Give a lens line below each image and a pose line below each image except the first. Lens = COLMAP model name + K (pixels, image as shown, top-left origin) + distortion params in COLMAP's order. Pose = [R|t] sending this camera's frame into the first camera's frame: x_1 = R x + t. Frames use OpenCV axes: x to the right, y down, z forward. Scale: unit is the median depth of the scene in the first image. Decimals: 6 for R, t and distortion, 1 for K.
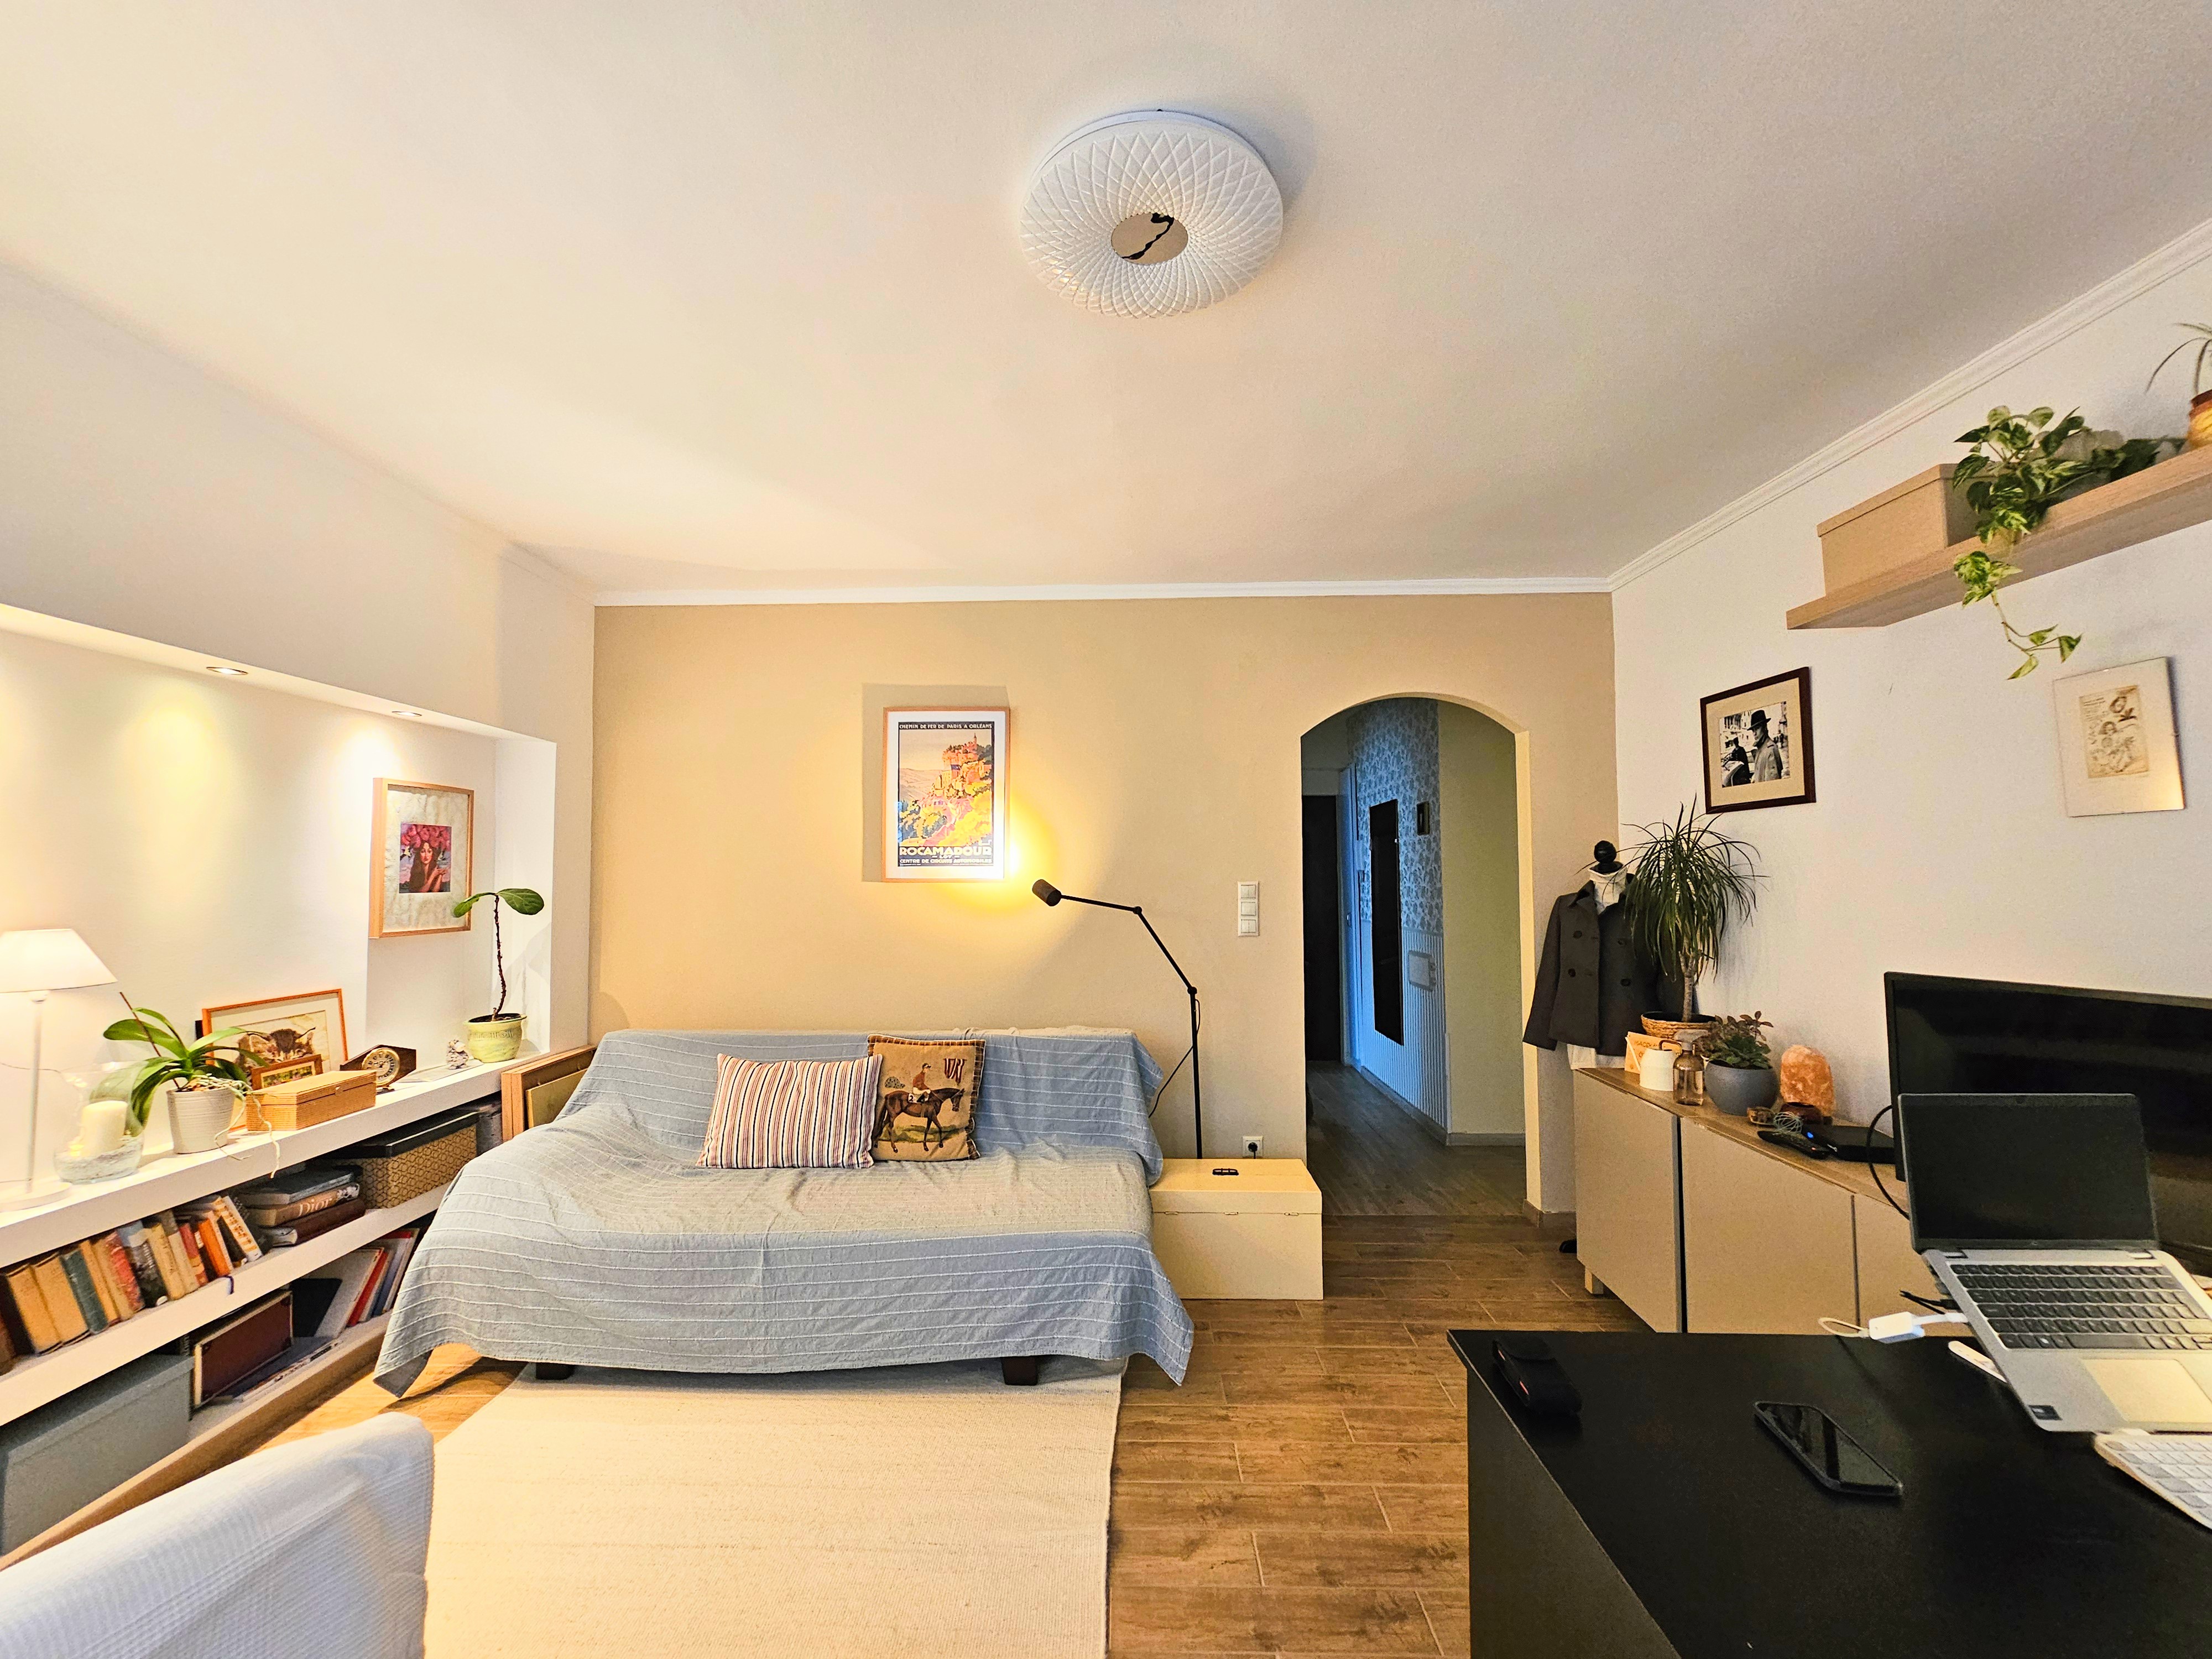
lens RADIAL K [[895.6, 0, 1103.1], [0, 895.6, 829.9], [0, 0, 1]] dist [0.003133, 0.000623]
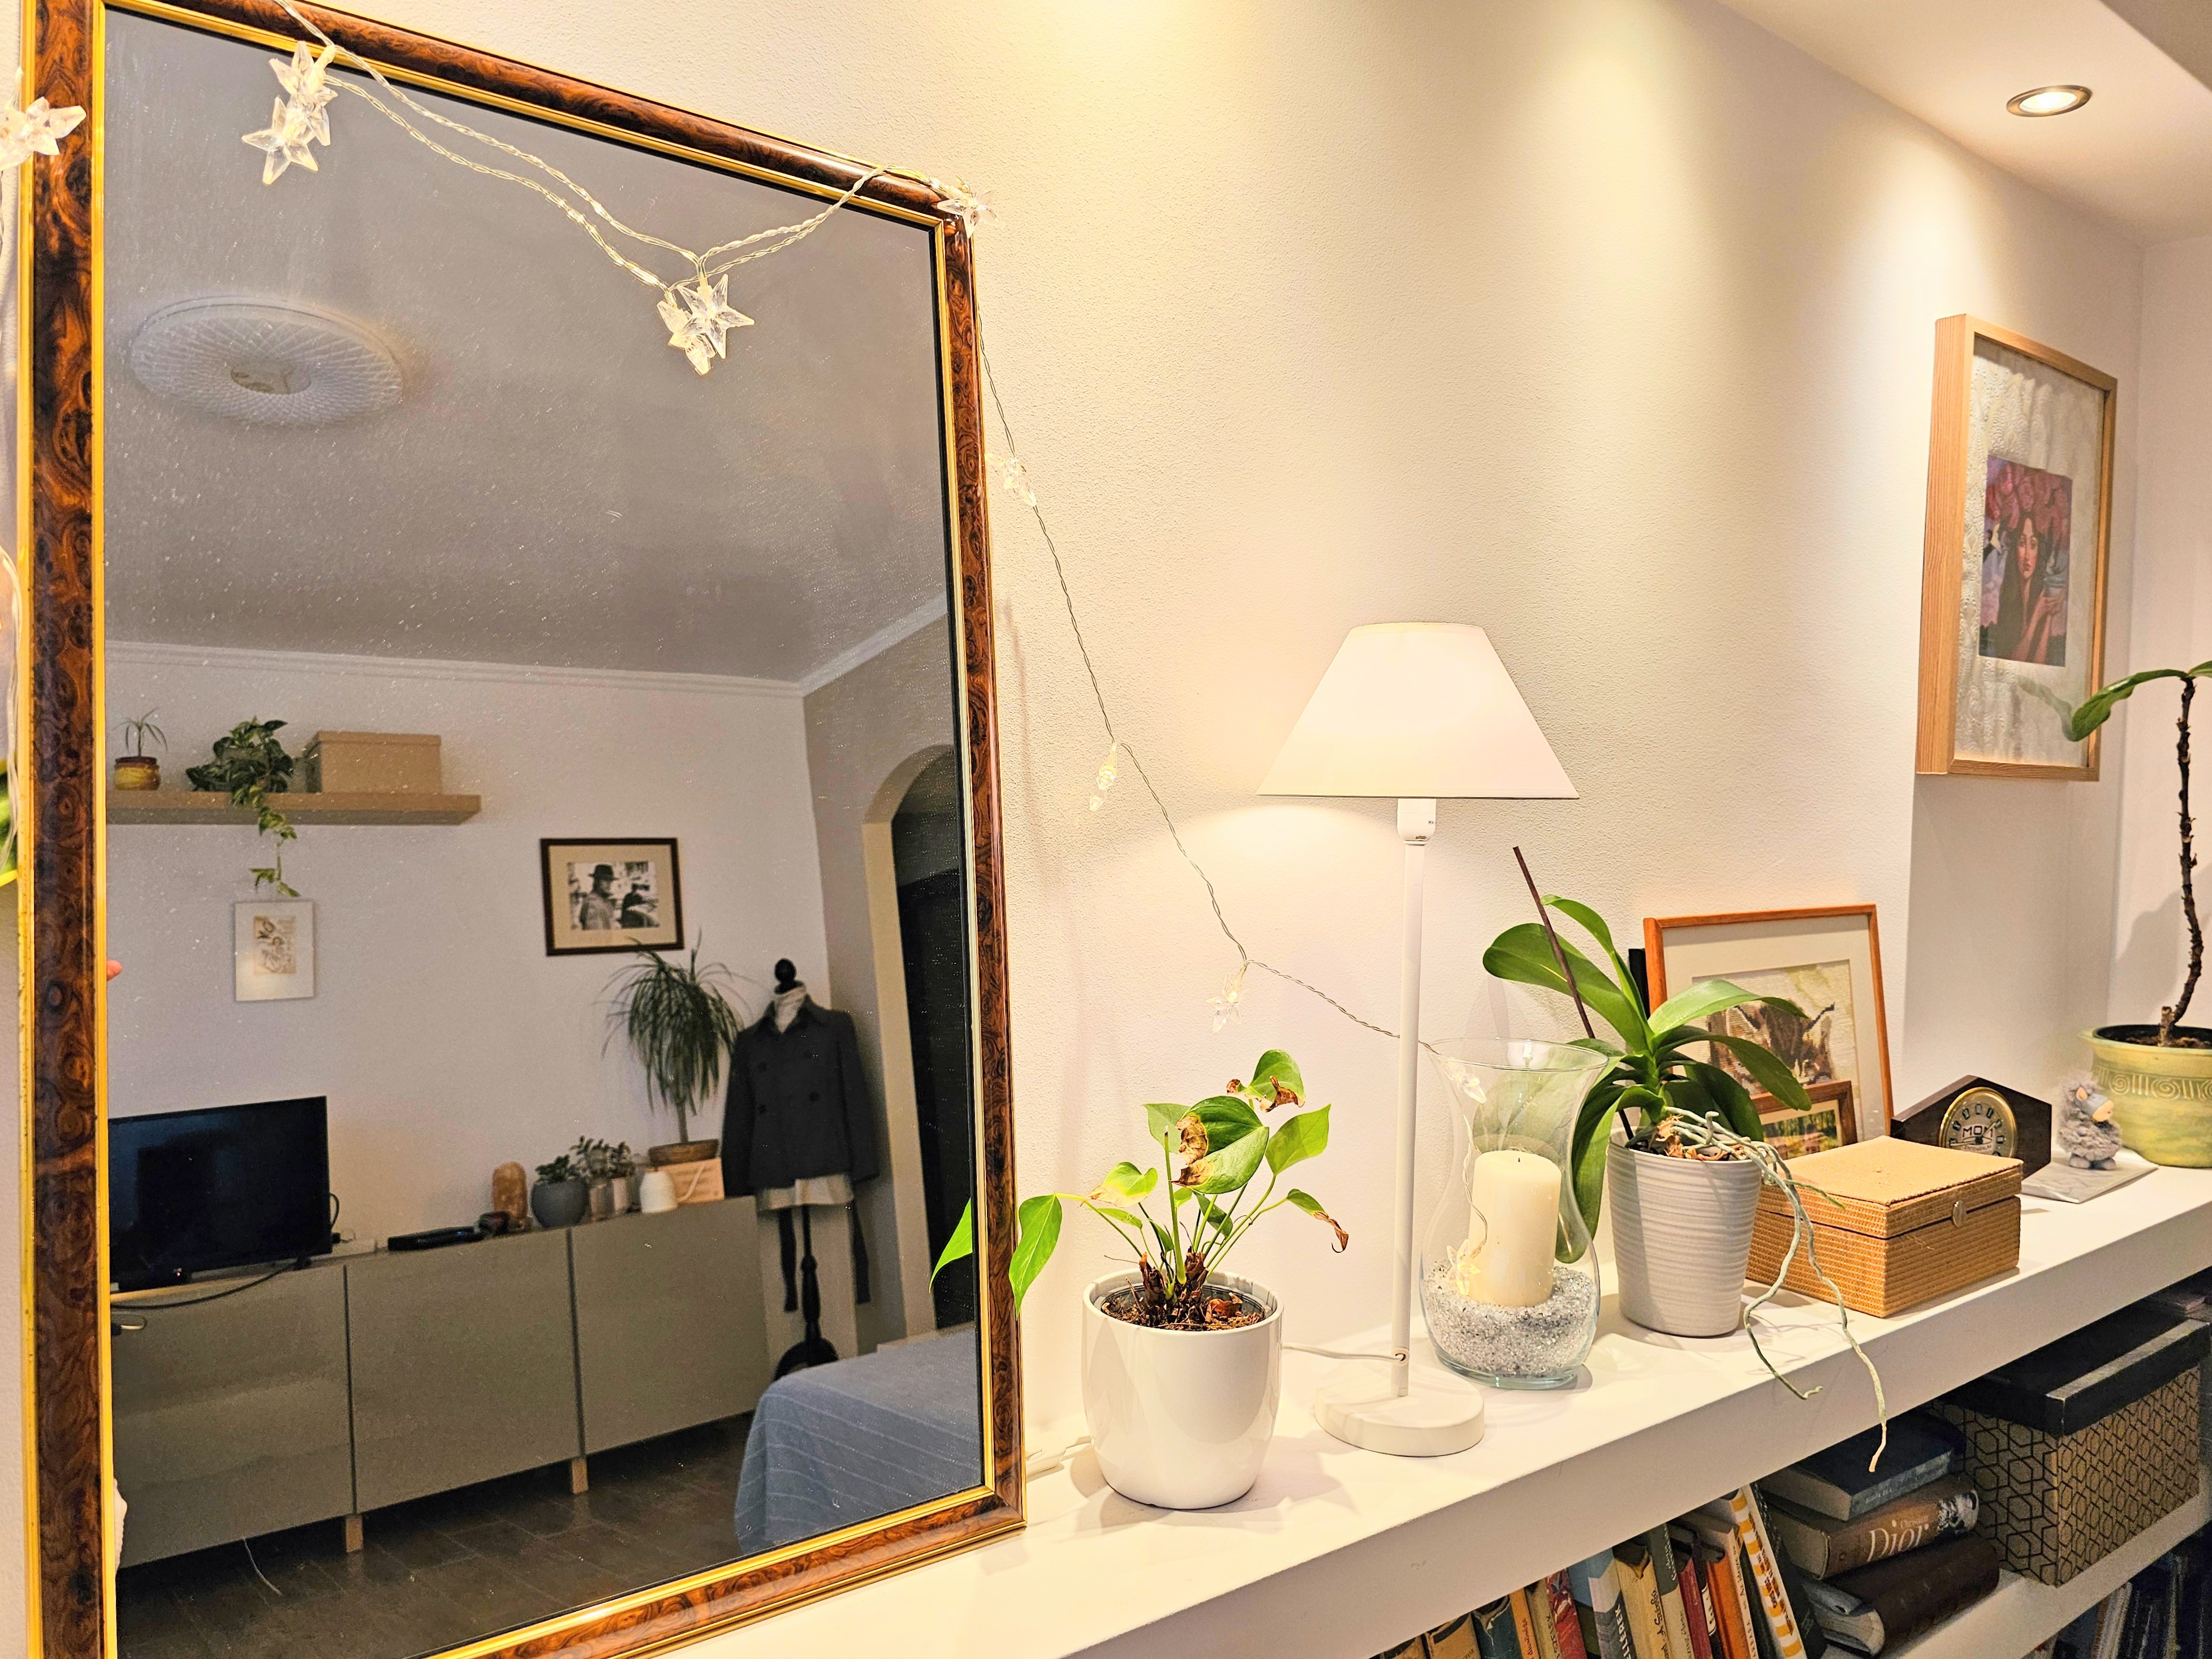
lens RADIAL K [[1498.9, 0, 1107.3], [0, 1498.9, 829.4], [0, 0, 1]] dist [-0.004062, -0.001613]
pose [[0.603047, 0.055239, -0.795791, -0.601761], [0.009538, 0.997029, 0.076436, 0.105308], [0.797649, -0.053684, 0.600728, 0.427304]]
